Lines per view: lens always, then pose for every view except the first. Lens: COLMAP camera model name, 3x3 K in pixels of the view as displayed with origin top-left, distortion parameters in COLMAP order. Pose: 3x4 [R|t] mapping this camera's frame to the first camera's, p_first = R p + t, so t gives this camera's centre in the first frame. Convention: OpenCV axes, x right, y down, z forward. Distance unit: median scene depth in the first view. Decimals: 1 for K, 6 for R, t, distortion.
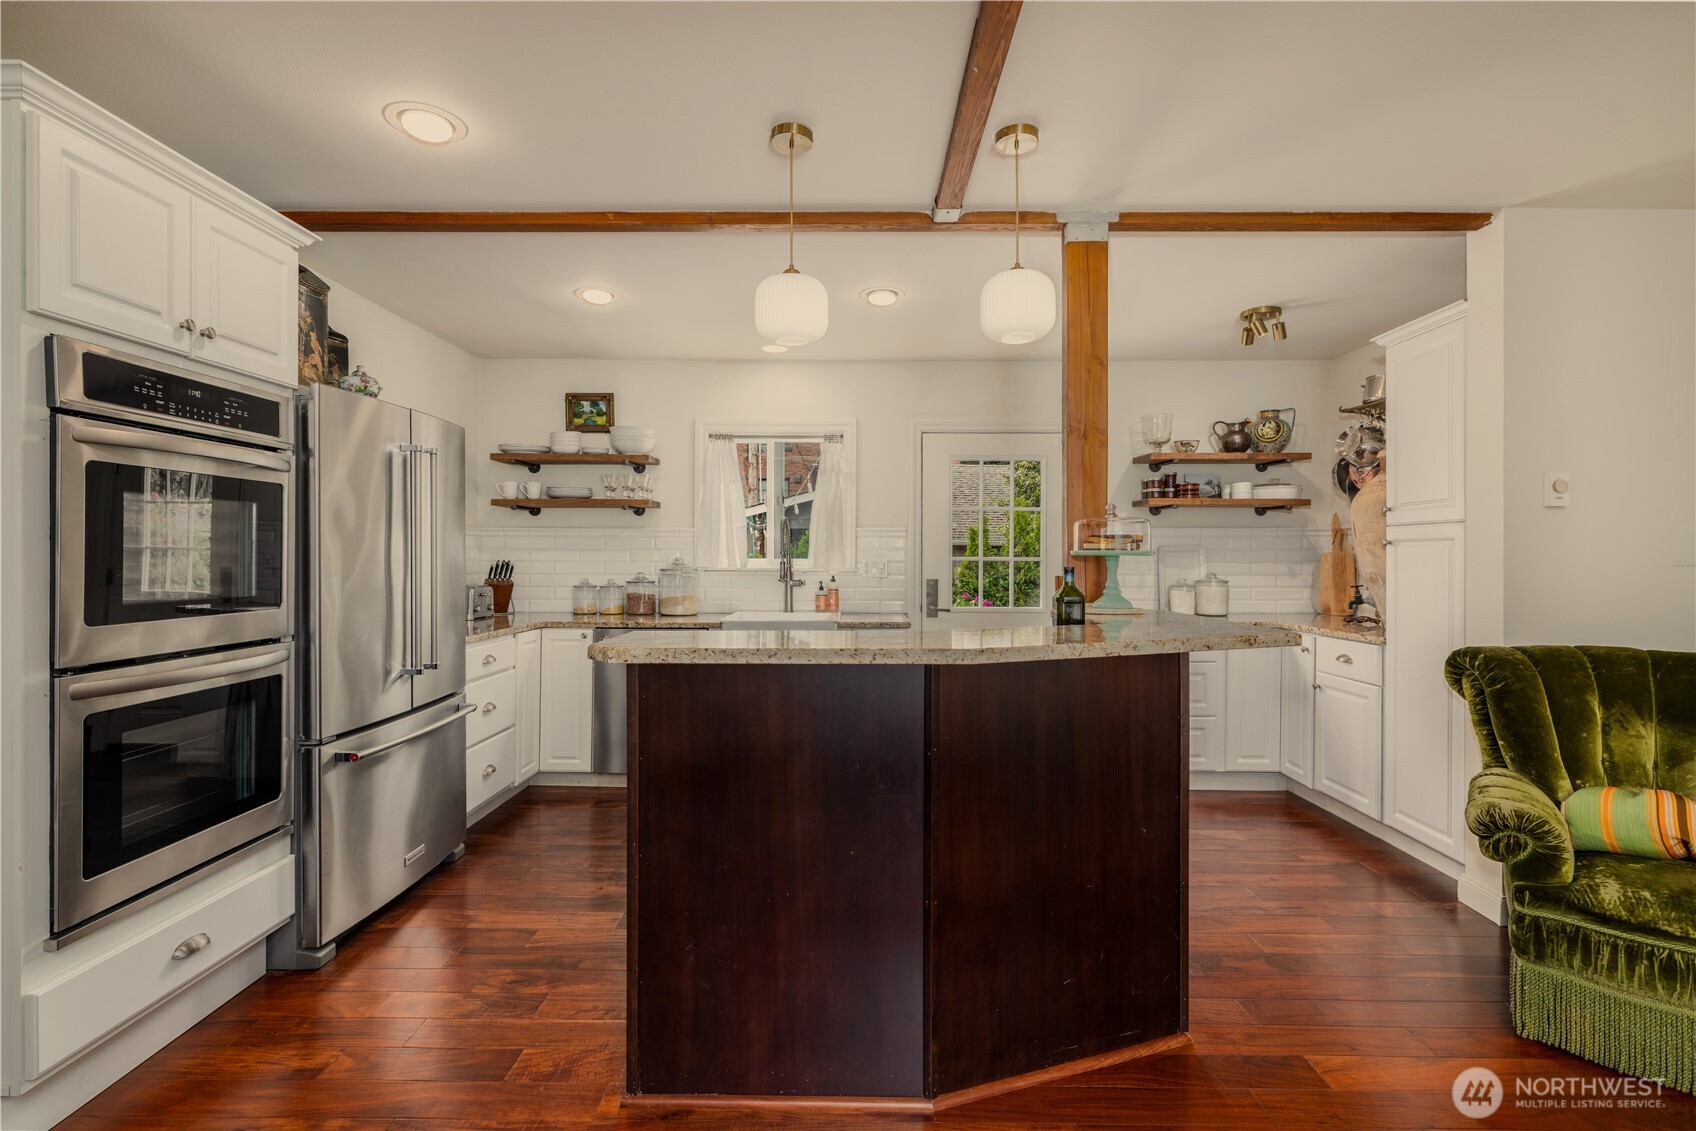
lens RADIAL K [[779.9, 0, 844.1], [0, 779.9, 562.4], [0, 0, 1]] dist [-0.005650, -0.000426]
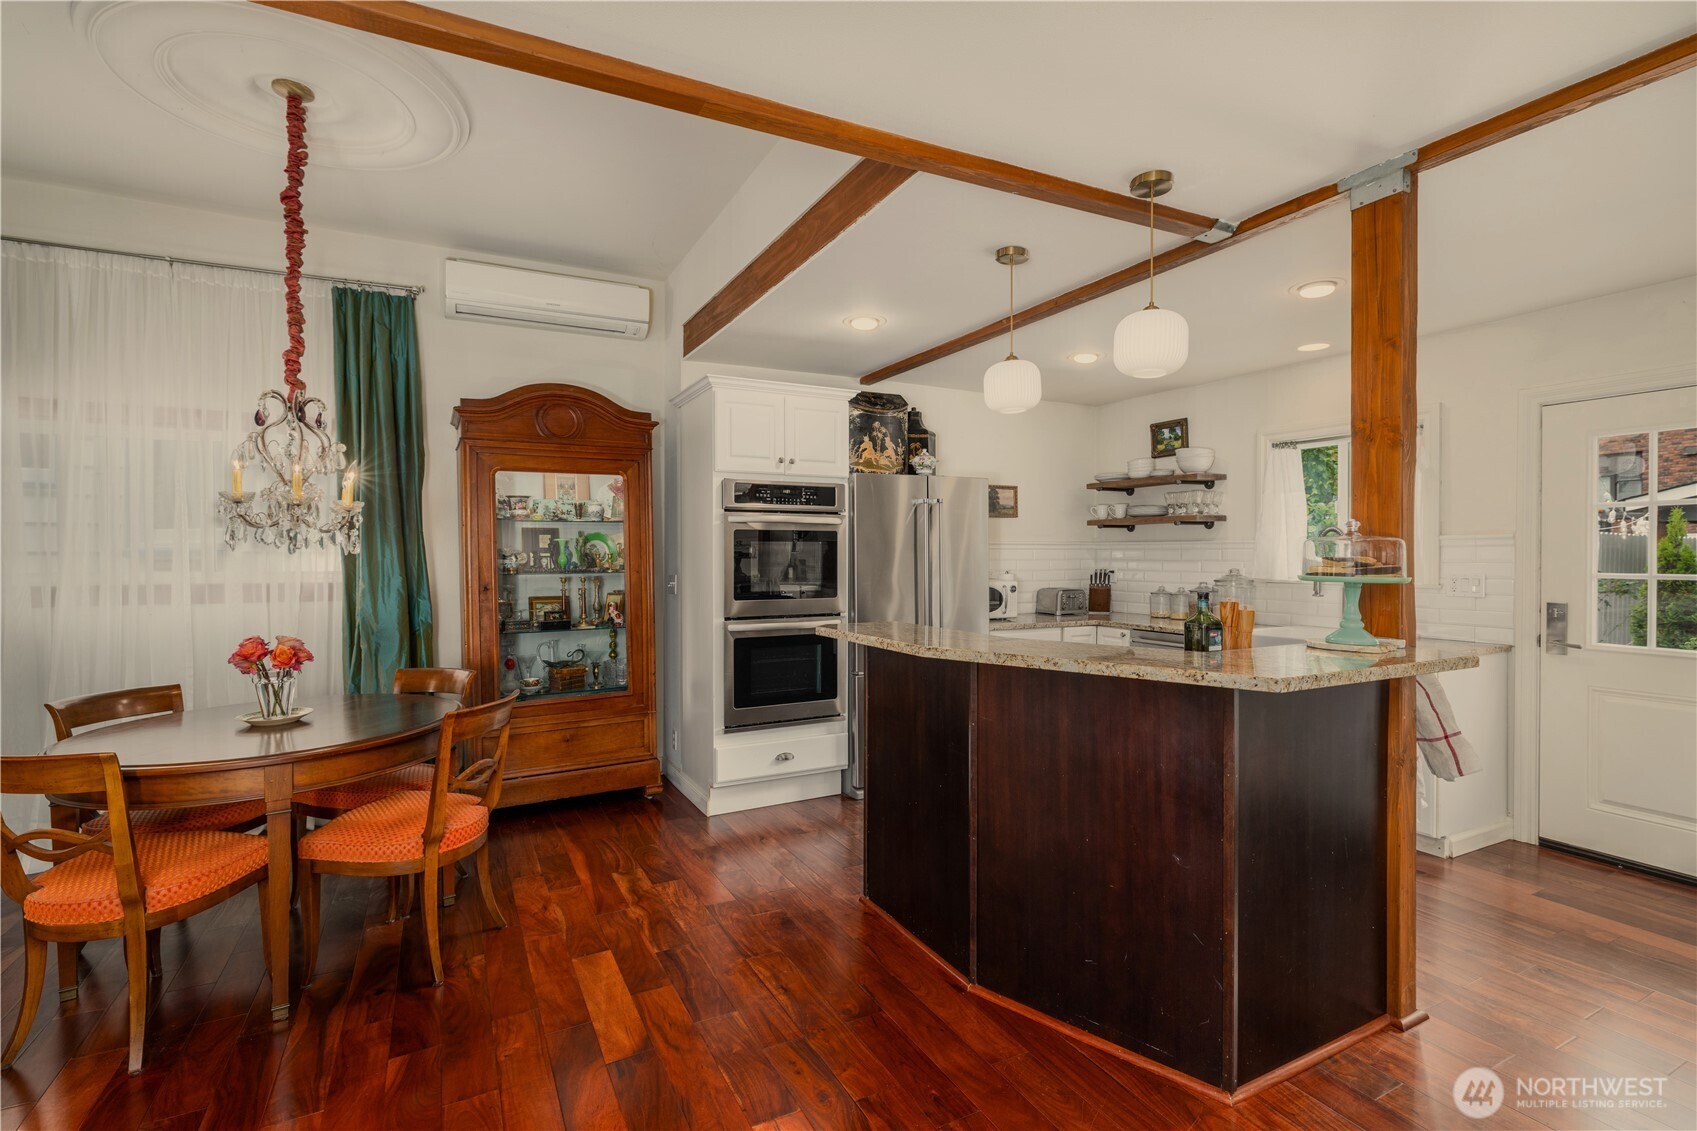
lens RADIAL K [[780.3, 0, 851.6], [0, 780.3, 561.9], [0, 0, 1]] dist [-0.005650, -0.000426]
pose [[0.476772, 0.005673, -0.879008, 0.530307], [-0.006141, 0.999976, 0.003123, -0.018374], [0.879005, 0.003909, 0.476796, 0.077153]]
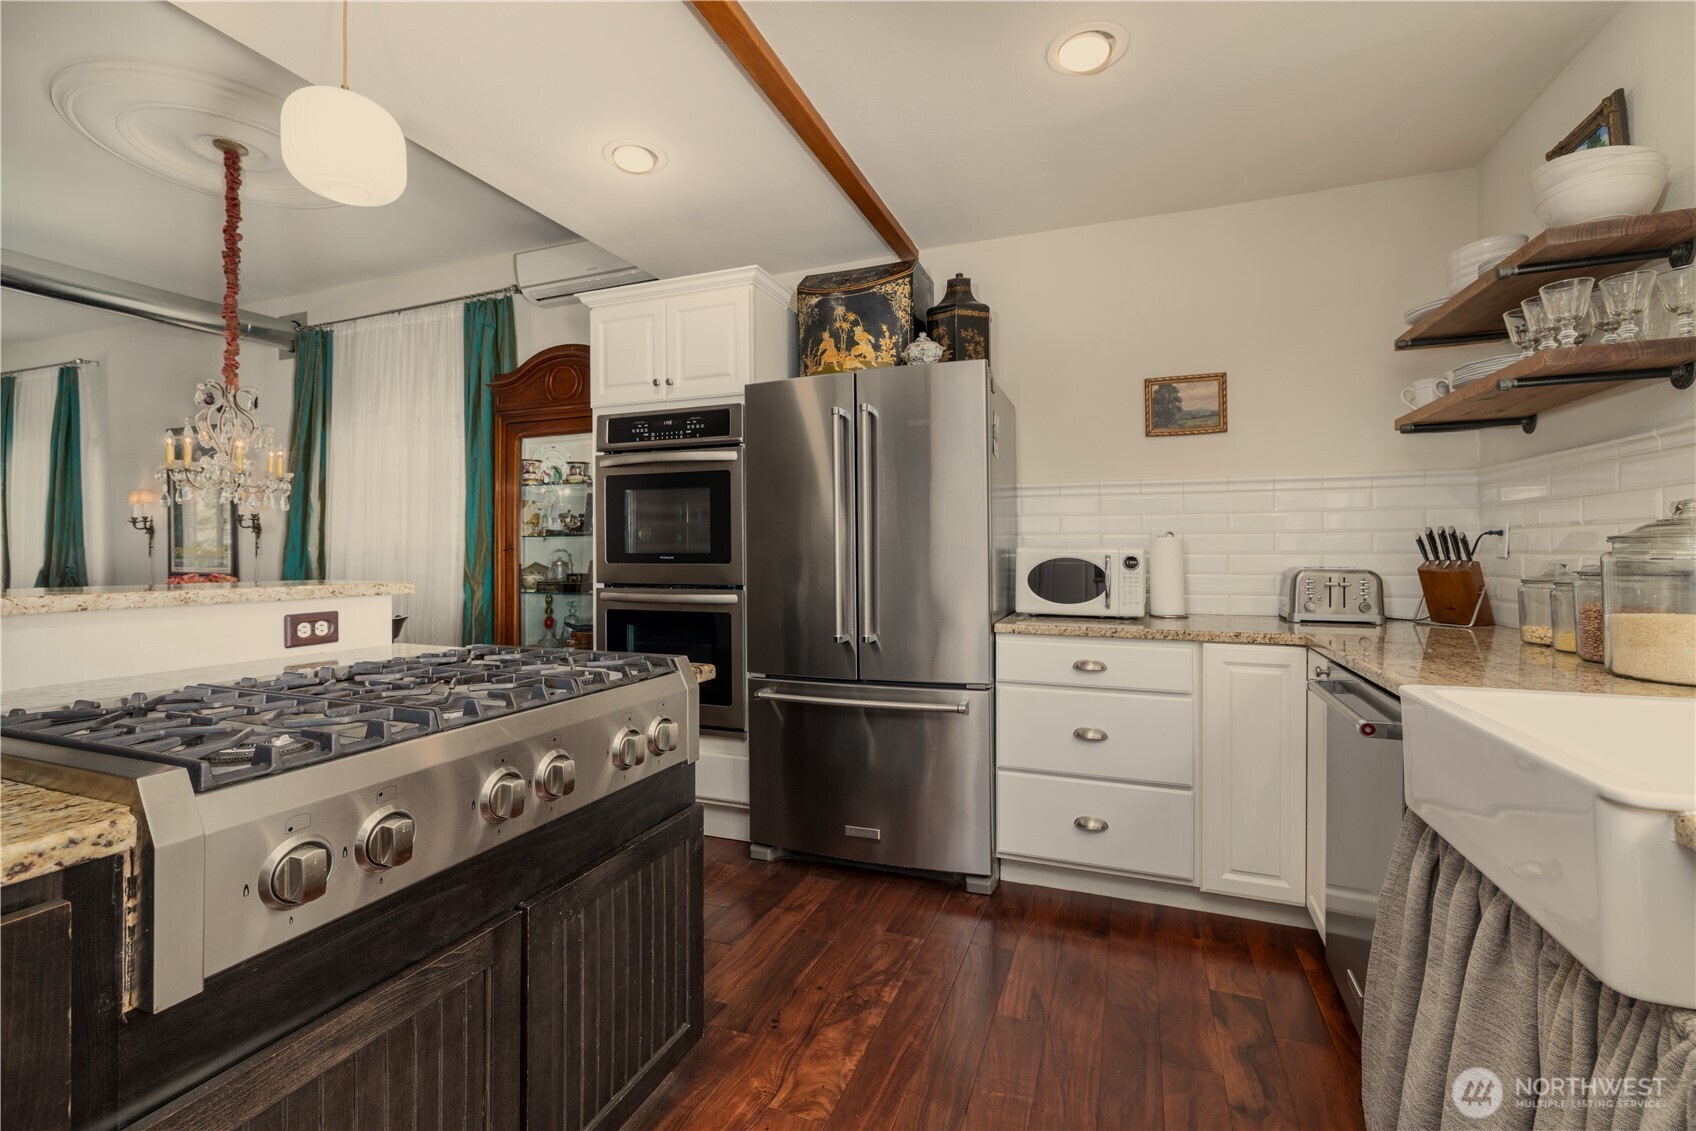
lens RADIAL K [[737.1, 0, 842.3], [0, 737.1, 550.8], [0, 0, 1]] dist [-0.002007, 0.000645]
pose [[-0.352425, -0.002973, -0.935835, 0.220415], [-0.008189, 0.999966, -0.000093, 0.020588], [0.935804, 0.007631, -0.352437, 0.915314]]
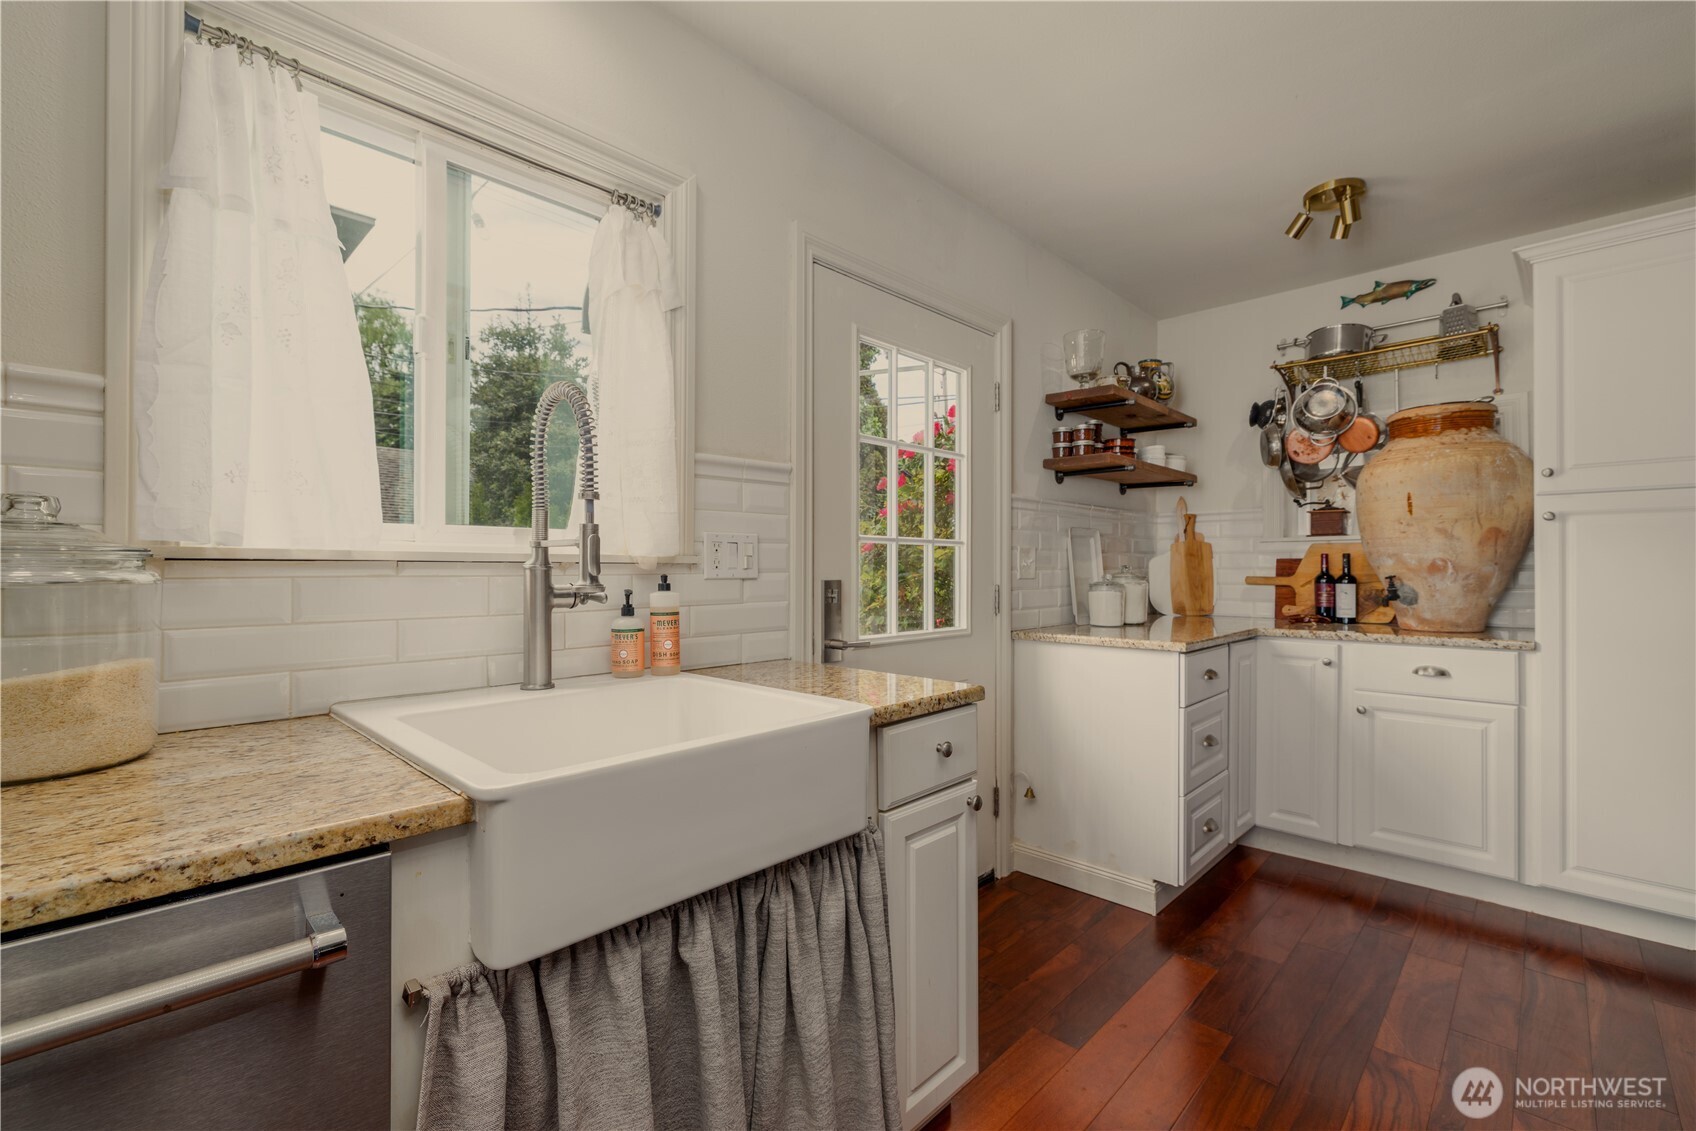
lens RADIAL K [[737.1, 0, 847.5], [0, 737.1, 565.2], [0, 0, 1]] dist [-0.002007, 0.000645]
pose [[0.682238, 0.001948, 0.731128, -0.244903], [0.008970, 0.999899, -0.011034, 0.020705], [-0.731075, 0.014086, 0.682151, 0.829041]]
